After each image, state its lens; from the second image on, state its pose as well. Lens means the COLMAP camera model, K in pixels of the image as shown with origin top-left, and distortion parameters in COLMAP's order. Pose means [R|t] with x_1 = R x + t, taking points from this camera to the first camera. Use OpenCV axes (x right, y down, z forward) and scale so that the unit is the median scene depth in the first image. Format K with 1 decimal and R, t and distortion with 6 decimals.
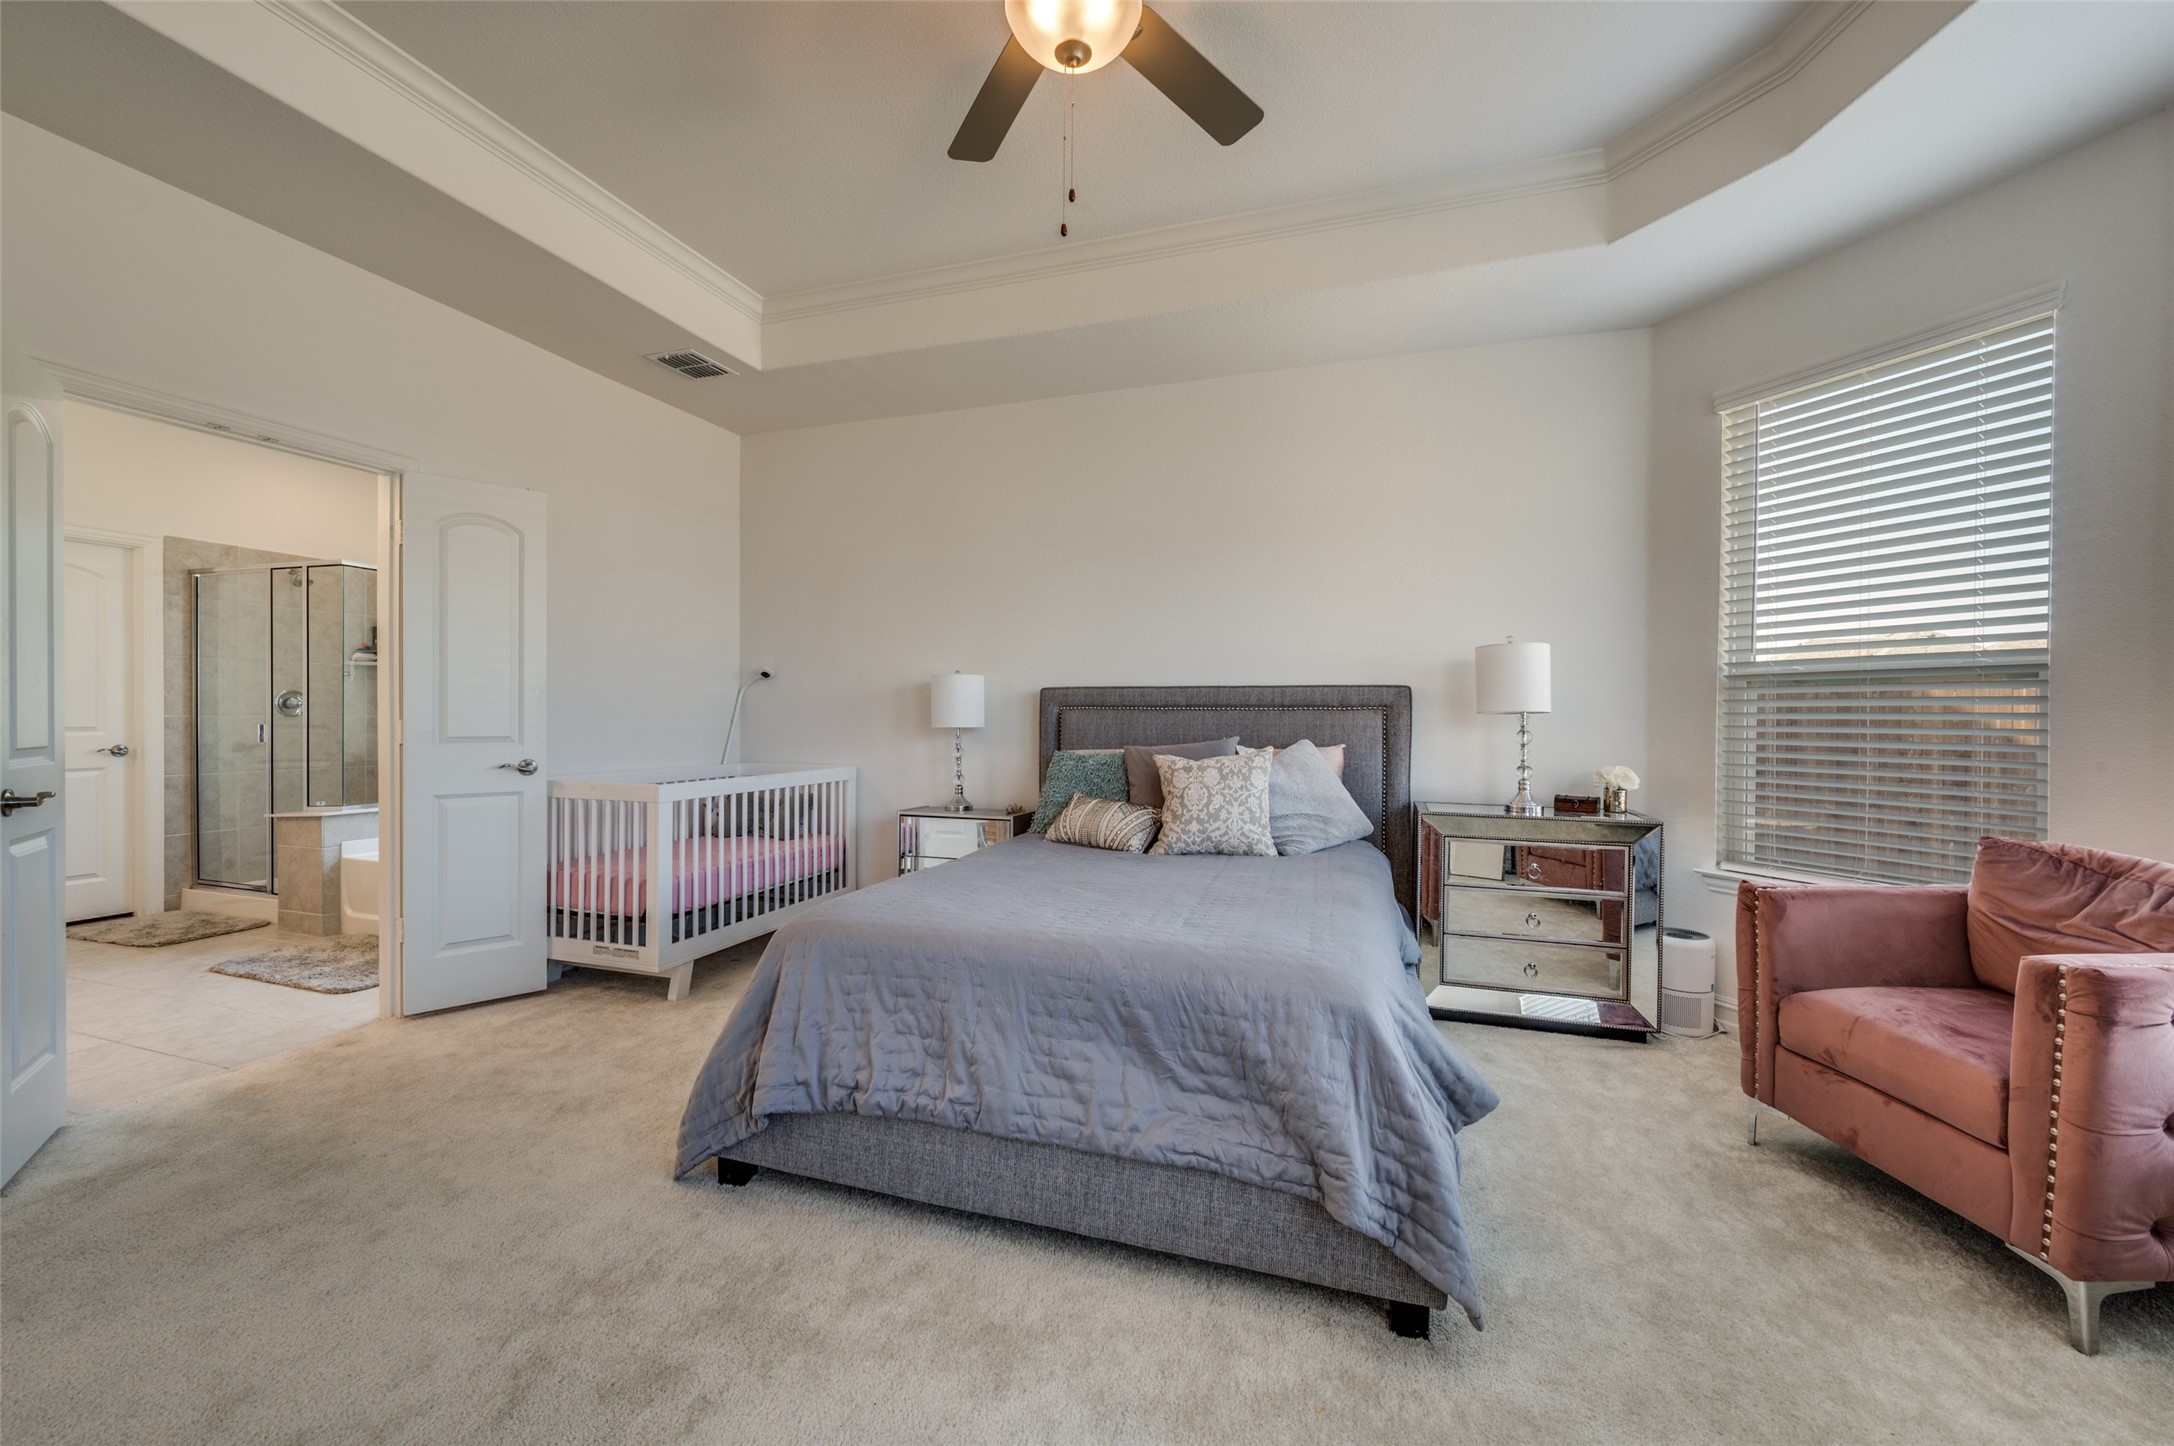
lens RADIAL K [[857.7, 0, 1087.0], [0, 857.7, 723.0], [0, 0, 1]] dist [-0.002583, 0.000226]
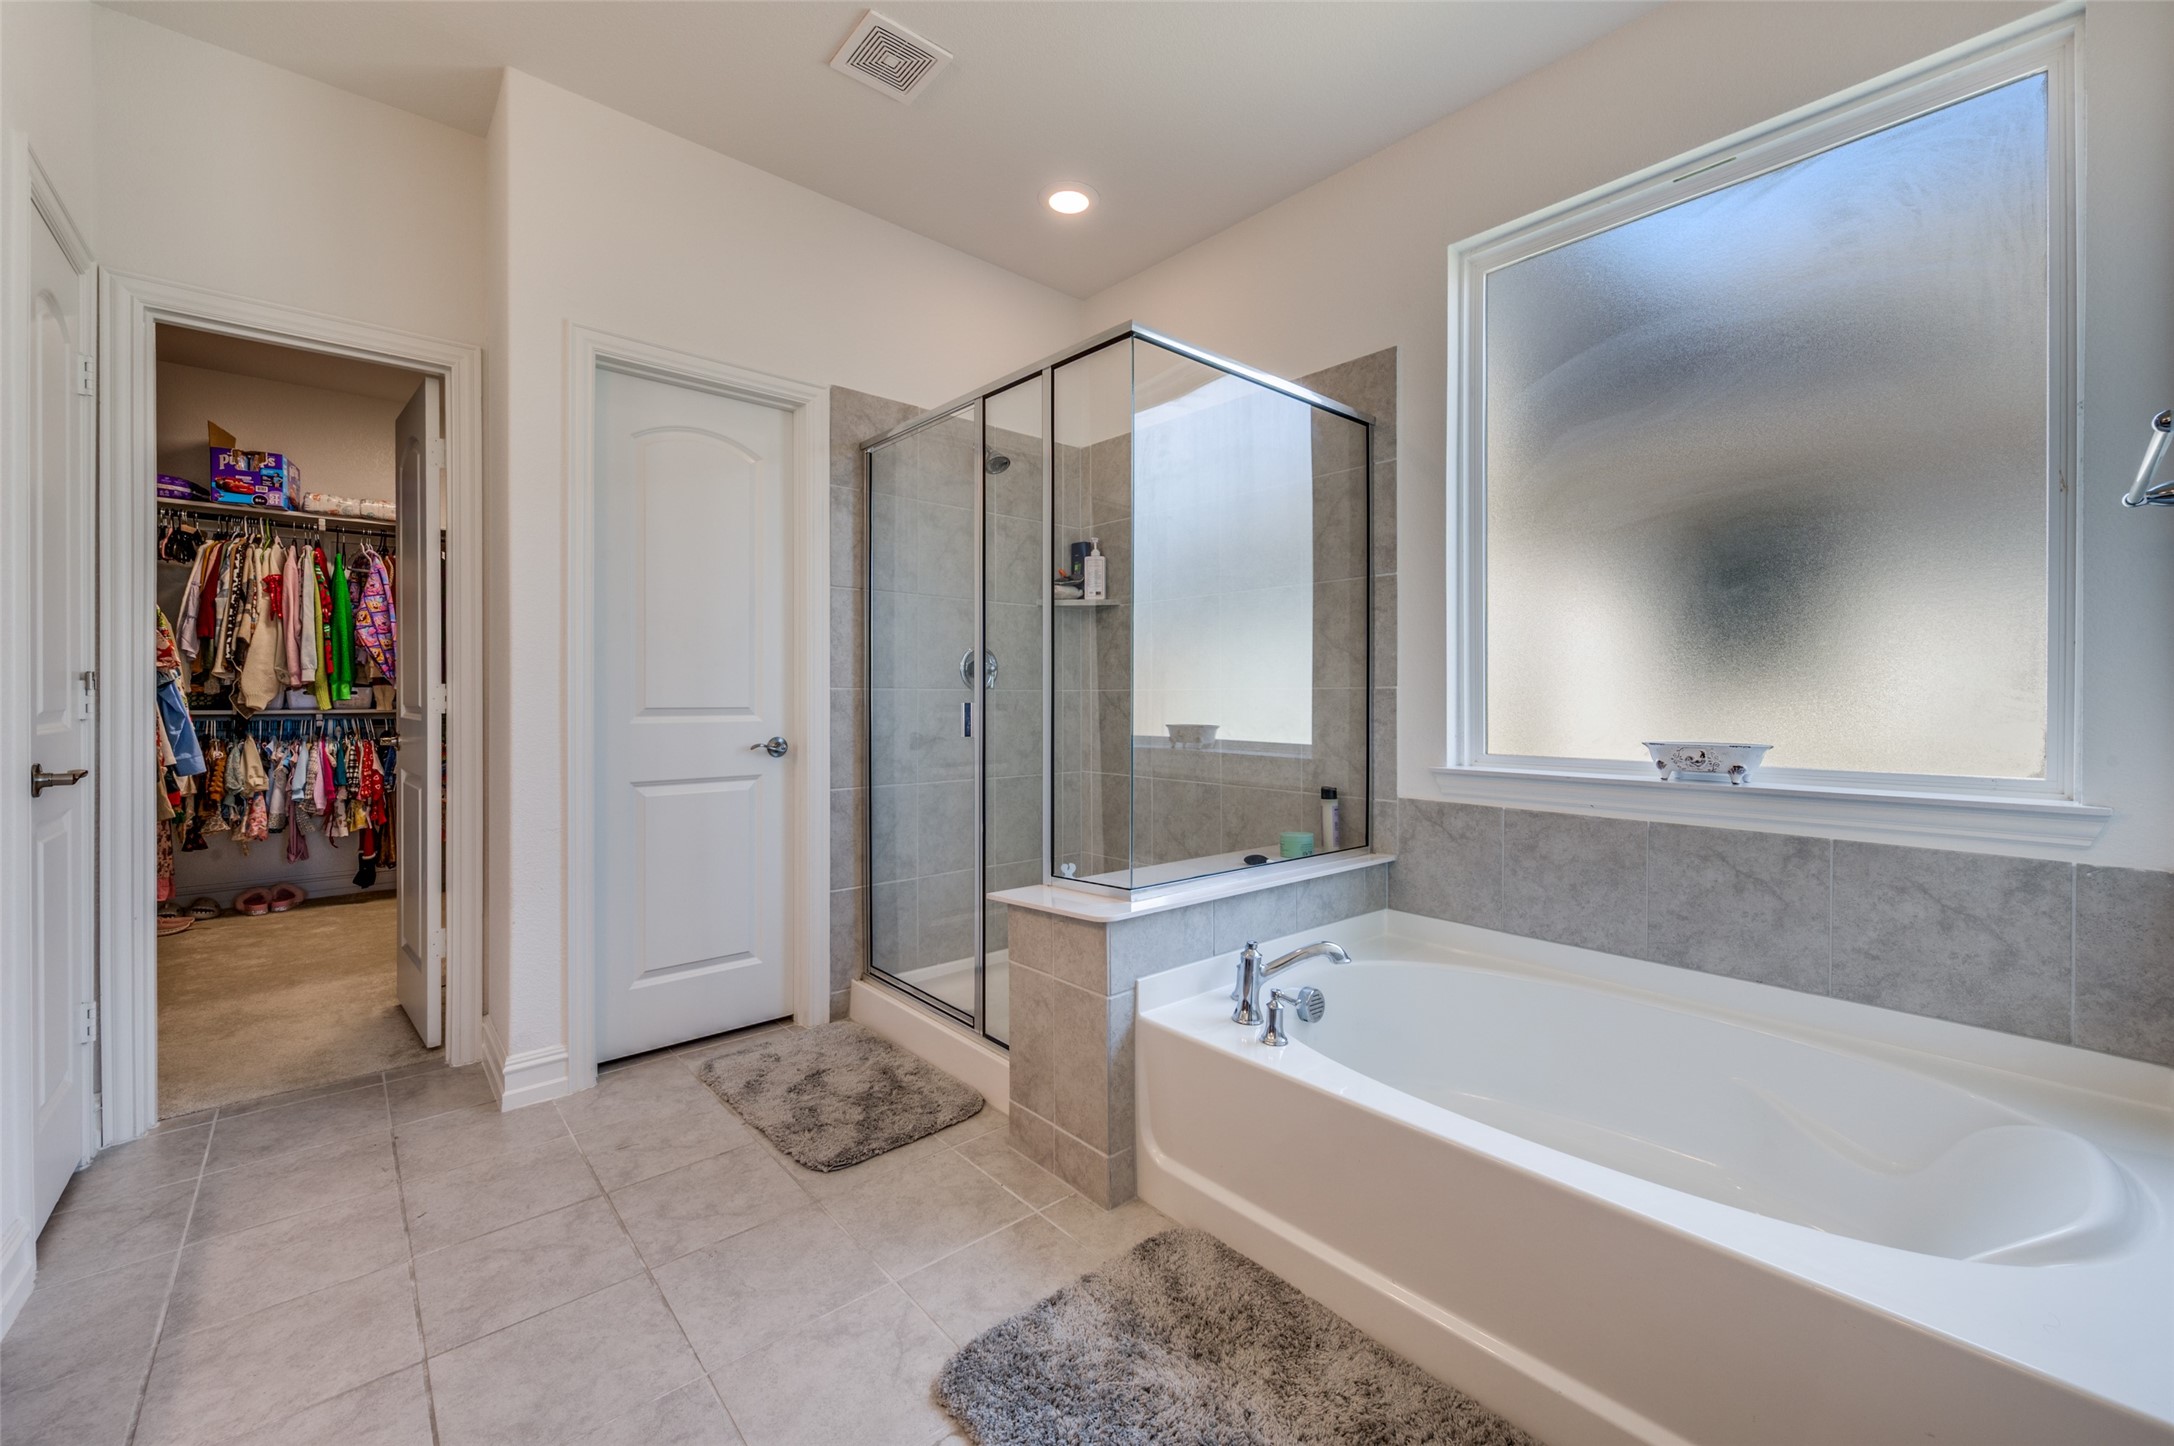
lens RADIAL K [[874.8, 0, 1085.5], [0, 874.8, 696.7], [0, 0, 1]] dist [0.000008, -0.000006]
pose [[0.866012, -0.005498, -0.499993, -0.622988], [0.001192, 0.999959, -0.008932, 0.002743], [0.500022, 0.007139, 0.865984, 0.563821]]
